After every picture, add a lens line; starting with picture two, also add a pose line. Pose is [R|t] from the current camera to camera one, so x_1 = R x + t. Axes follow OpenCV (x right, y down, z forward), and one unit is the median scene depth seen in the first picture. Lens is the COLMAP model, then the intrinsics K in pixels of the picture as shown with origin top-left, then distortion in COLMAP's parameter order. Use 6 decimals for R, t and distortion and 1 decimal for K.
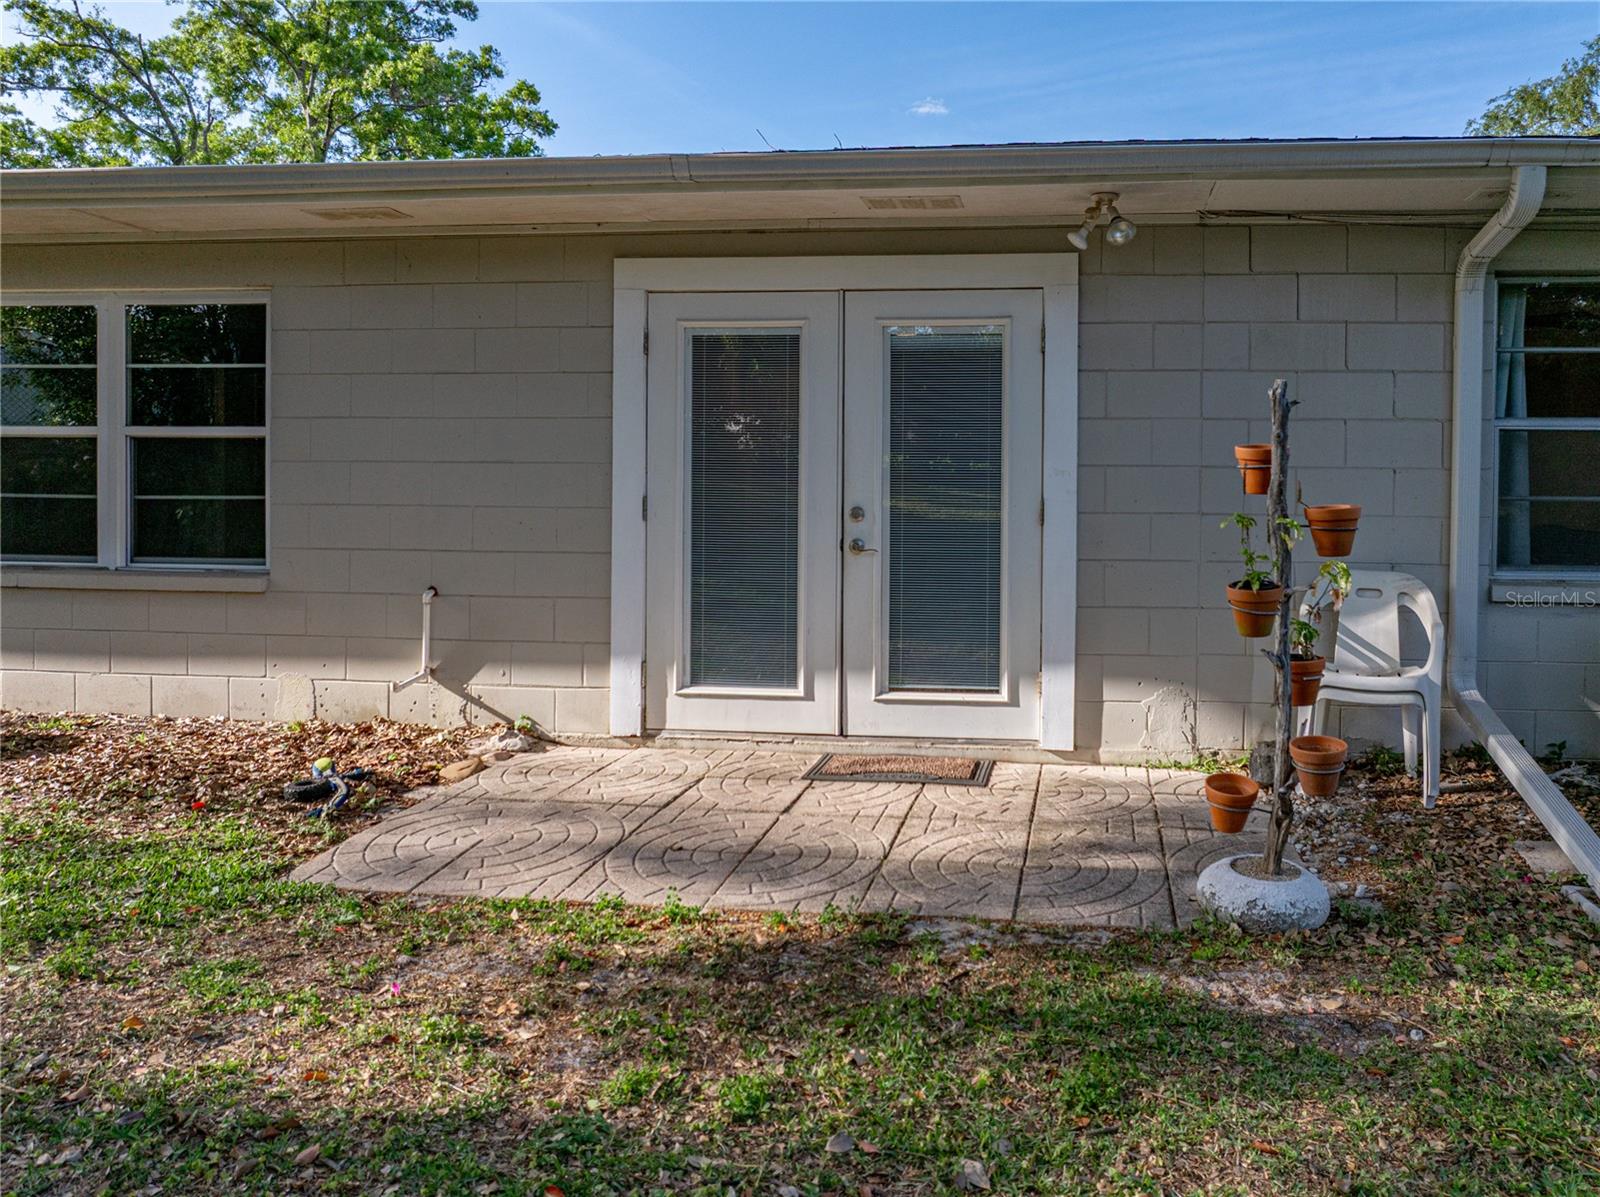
lens RADIAL K [[1103.0, 0, 895.0], [0, 1103.0, 519.7], [0, 0, 1]] dist [-0.062901, 0.044432]
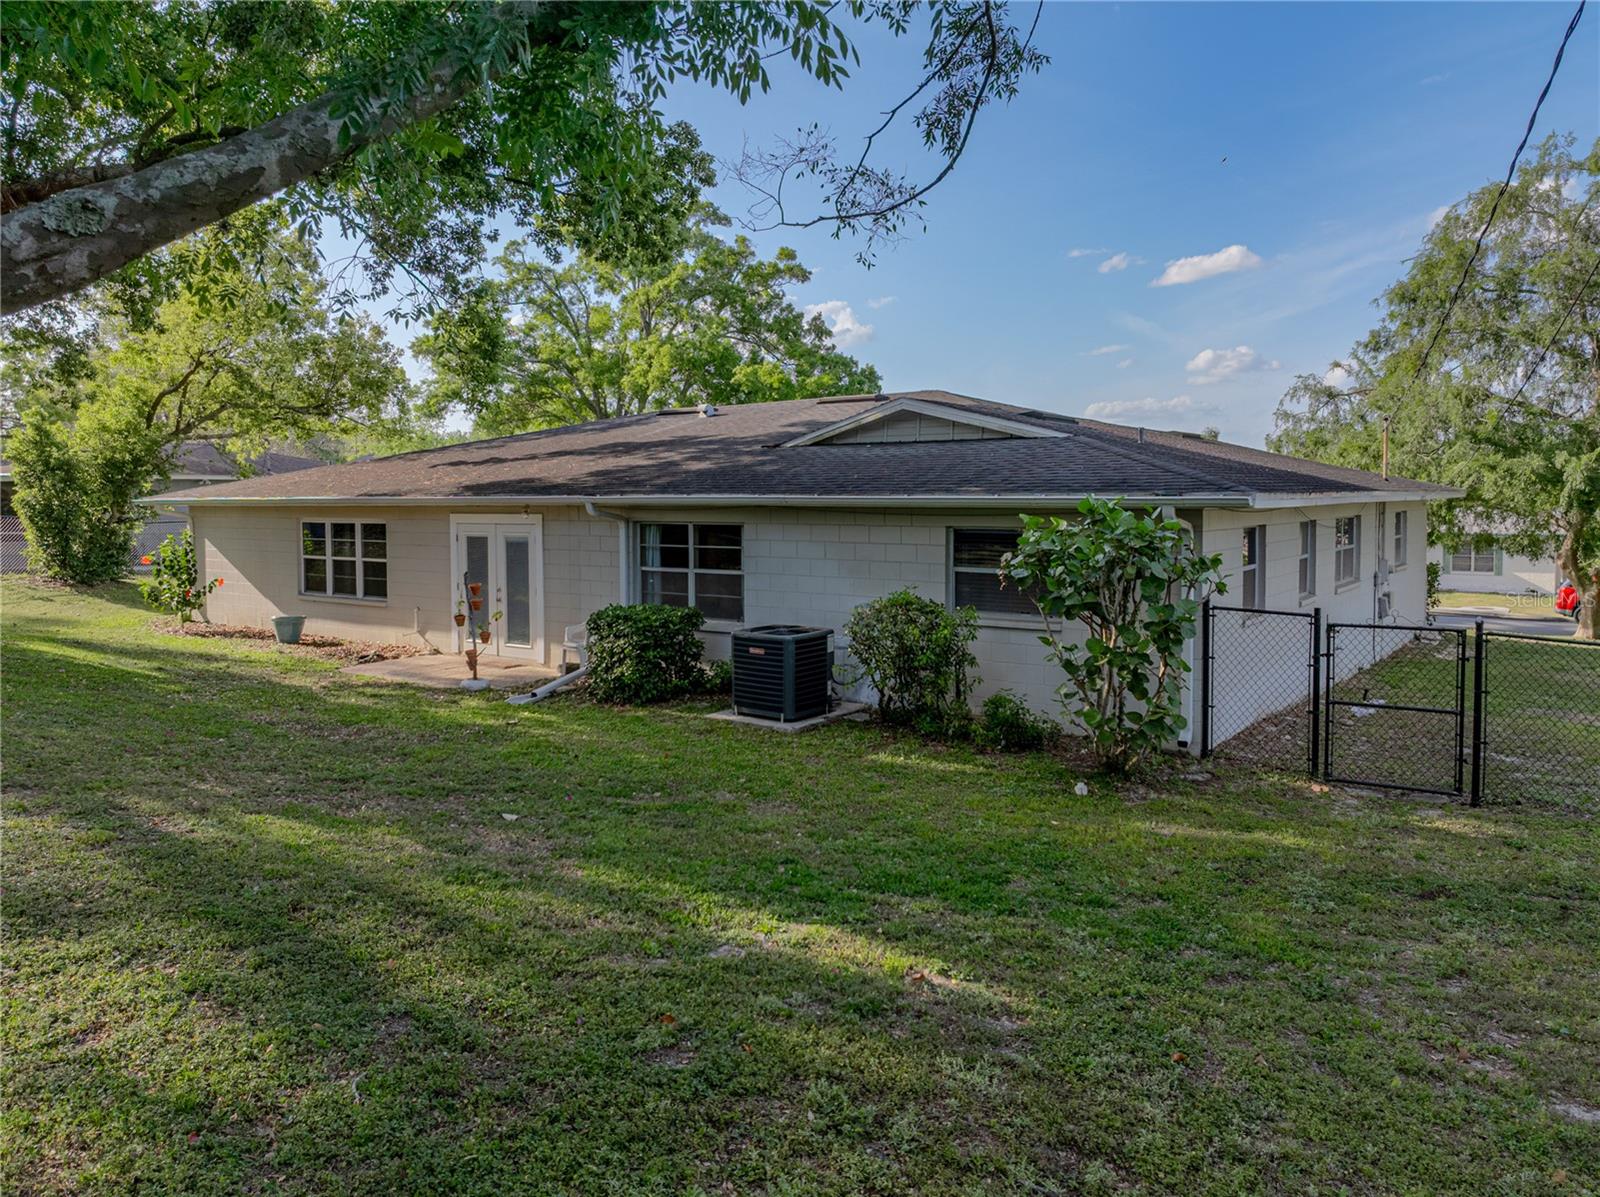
lens RADIAL K [[1110.7, 0, 796.5], [0, 1110.7, 581.6], [0, 0, 1]] dist [-0.031381, 0.007157]
pose [[0.858795, 0.023317, -0.511788, 2.408522], [-0.001222, 0.999054, 0.043467, -0.172856], [0.512318, -0.036704, 0.858011, -1.390613]]
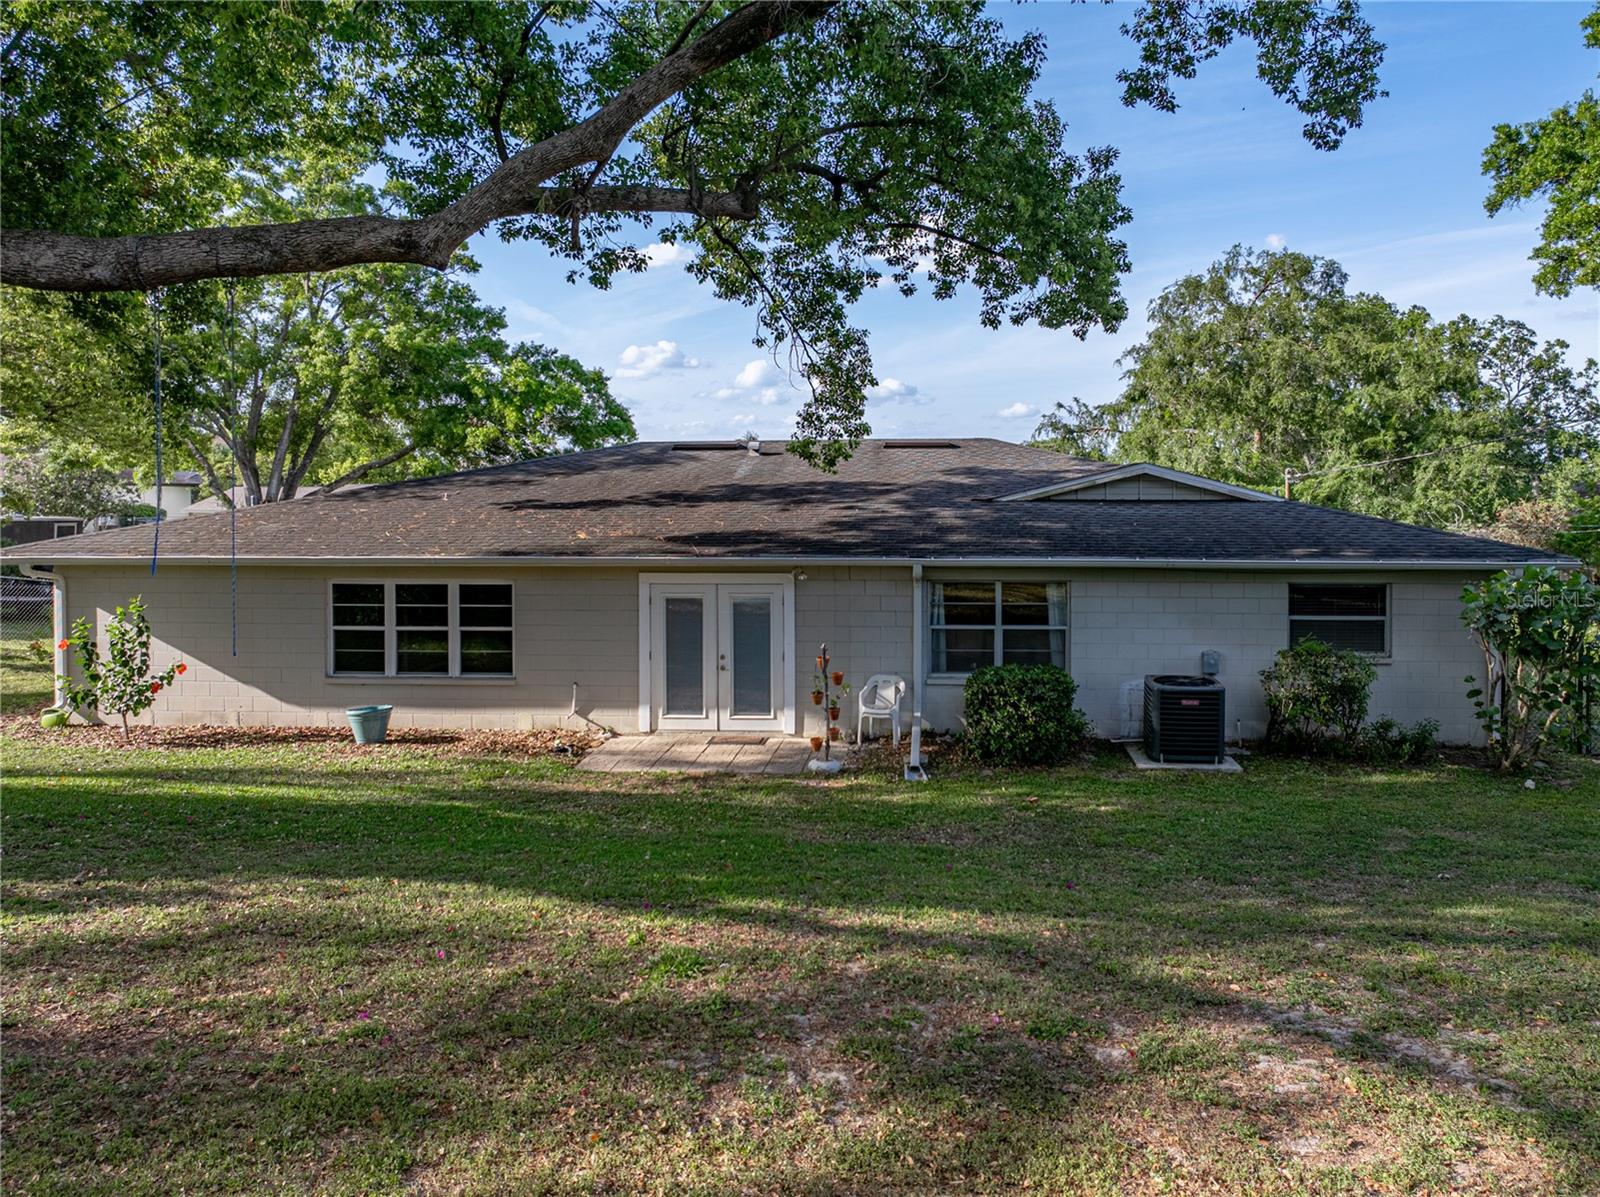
lens RADIAL K [[1128.3, 0, 802.3], [0, 1128.3, 589.7], [0, 0, 1]] dist [-0.020934, 0.009876]
pose [[0.999335, -0.014412, 0.033497, 0.081370], [0.012329, 0.998027, 0.061566, -0.366968], [-0.034319, -0.061112, 0.997541, -2.021474]]
